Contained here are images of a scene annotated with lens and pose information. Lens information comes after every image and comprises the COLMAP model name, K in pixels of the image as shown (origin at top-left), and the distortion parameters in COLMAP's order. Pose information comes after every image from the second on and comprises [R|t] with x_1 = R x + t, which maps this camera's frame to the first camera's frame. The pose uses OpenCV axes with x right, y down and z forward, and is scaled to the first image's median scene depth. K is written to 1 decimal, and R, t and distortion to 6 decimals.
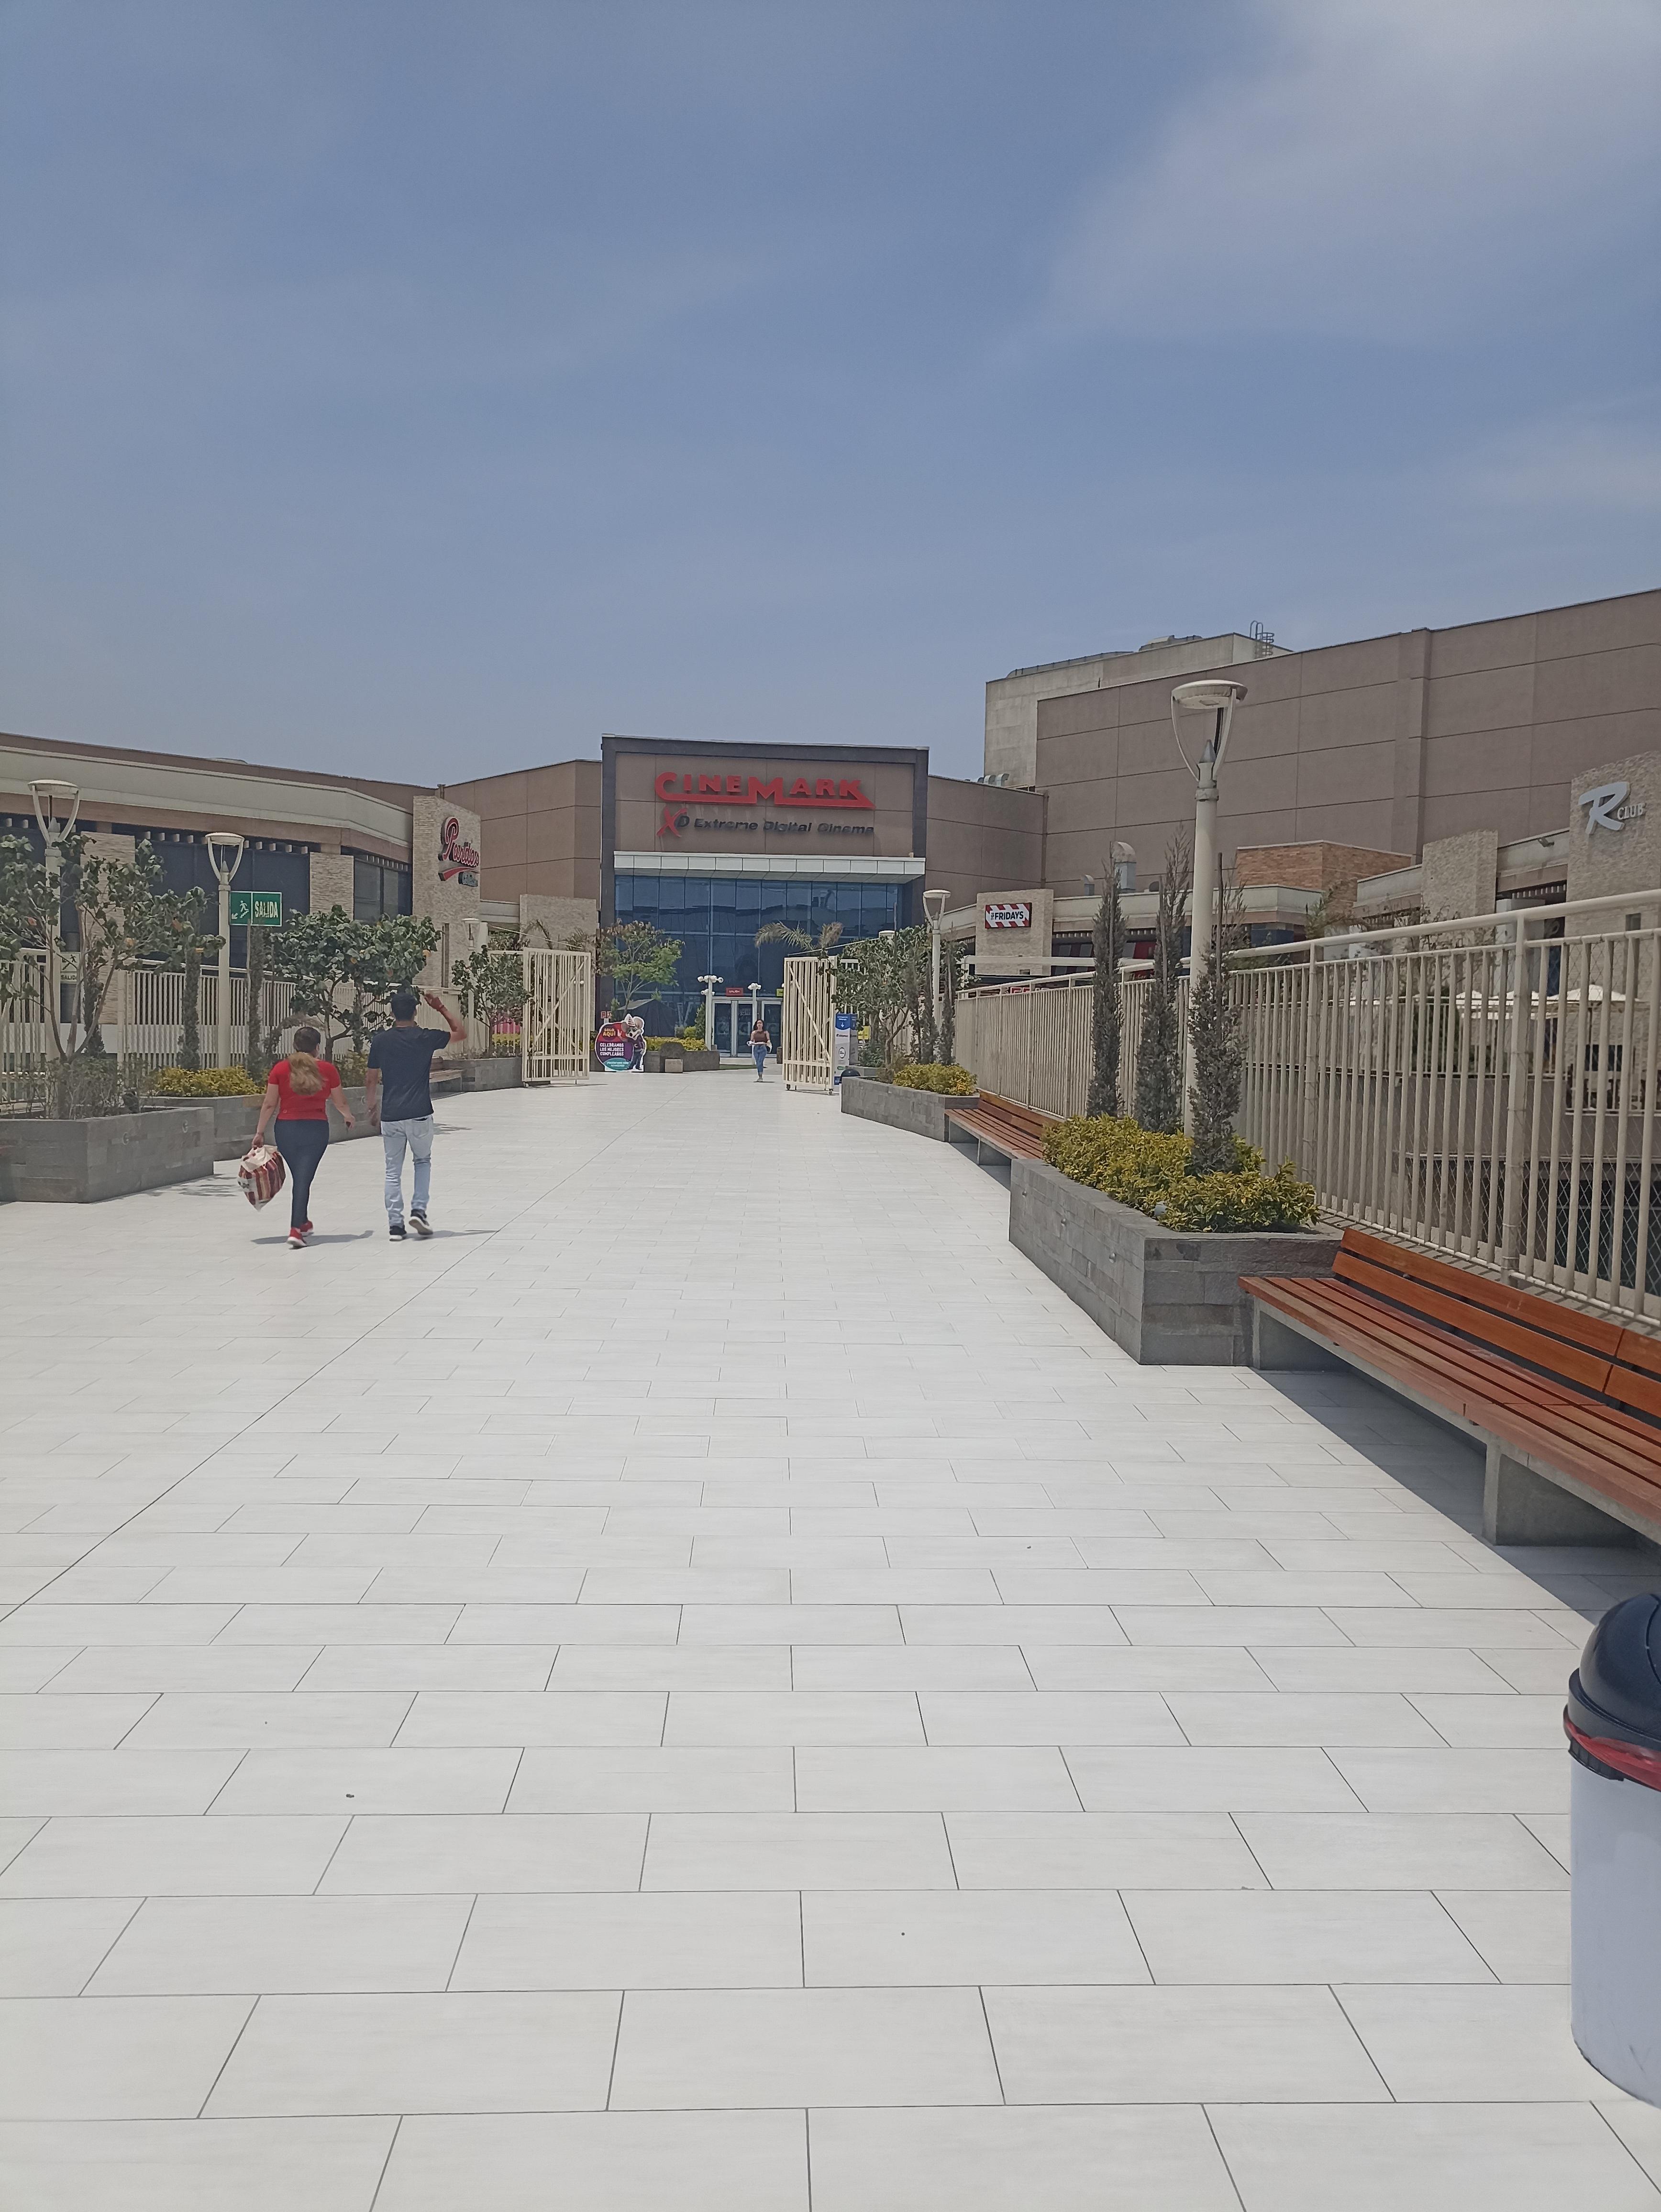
lens RADIAL K [[1654.1, 0, 835.2], [0, 1654.1, 1104.4], [0, 0, 1]] dist [0.005629, 0.000126]
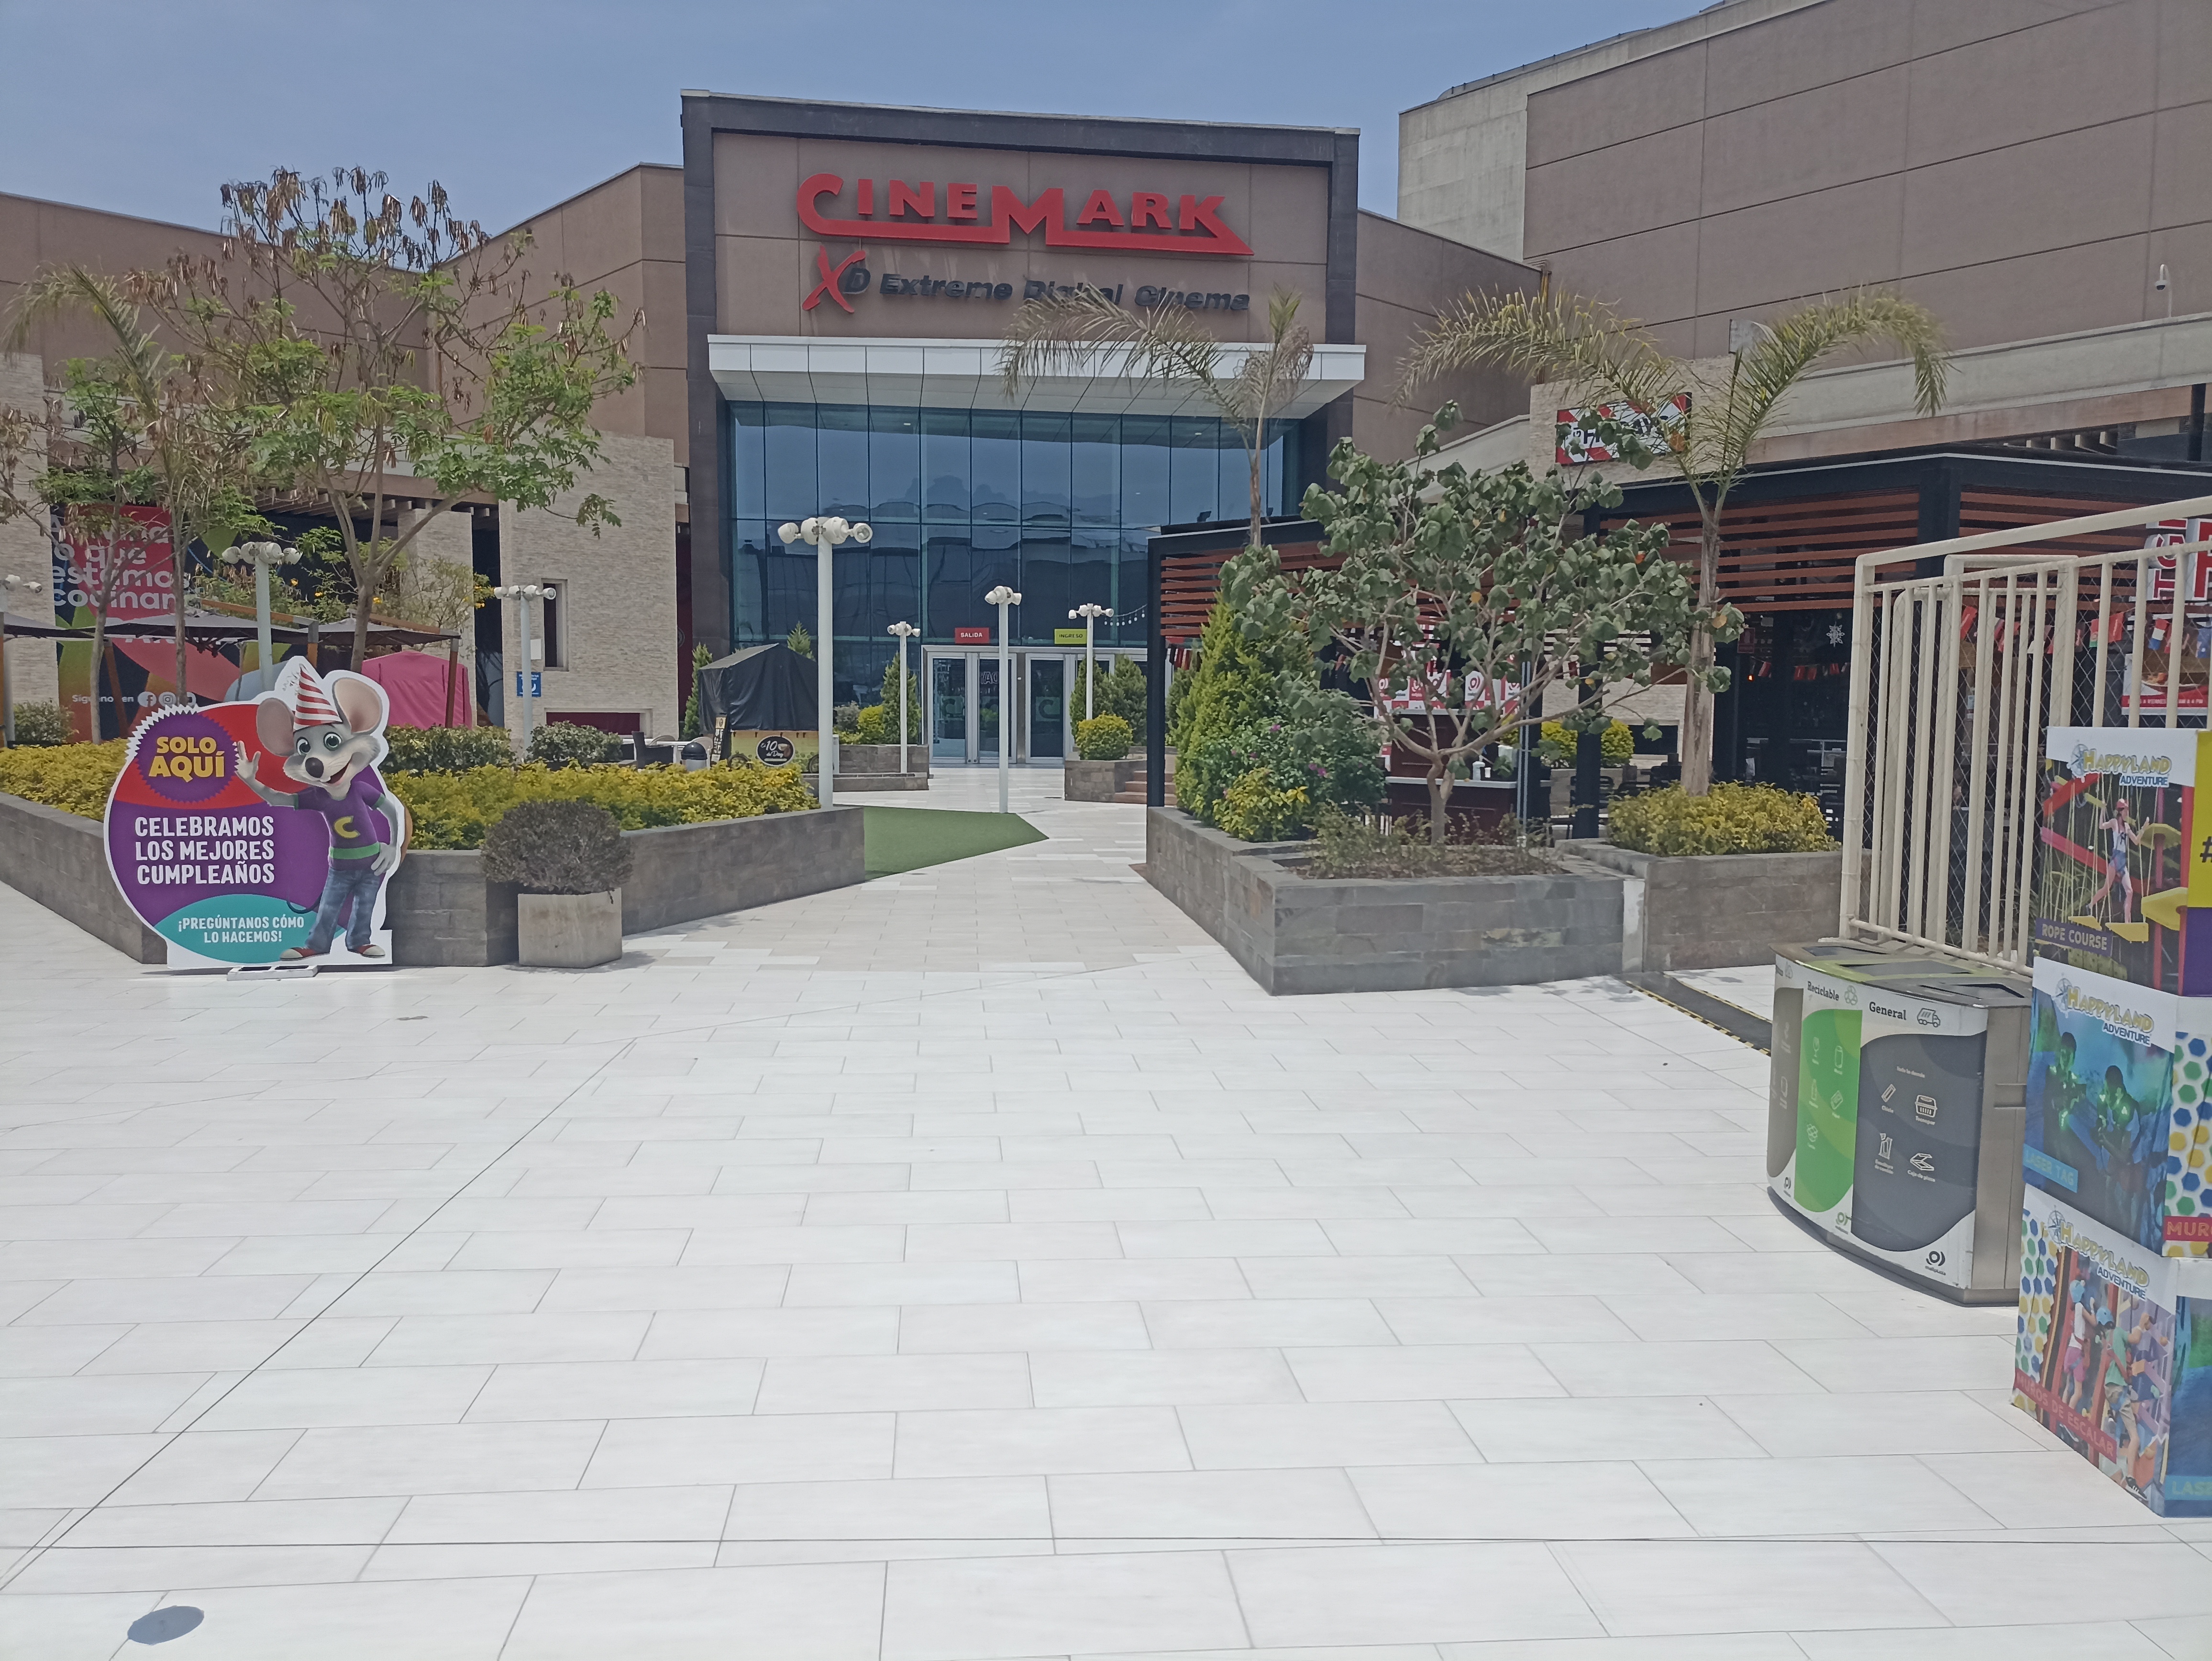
lens RADIAL K [[1654.1, 0, 1104.1], [0, 1654.1, 833.2], [0, 0, 1]] dist [0.005629, 0.000126]
pose [[0.999946, -0.010358, 0.001157, -0.022179], [0.010314, 0.999383, 0.033563, -0.025251], [-0.001504, -0.033549, 0.999436, 0.511395]]
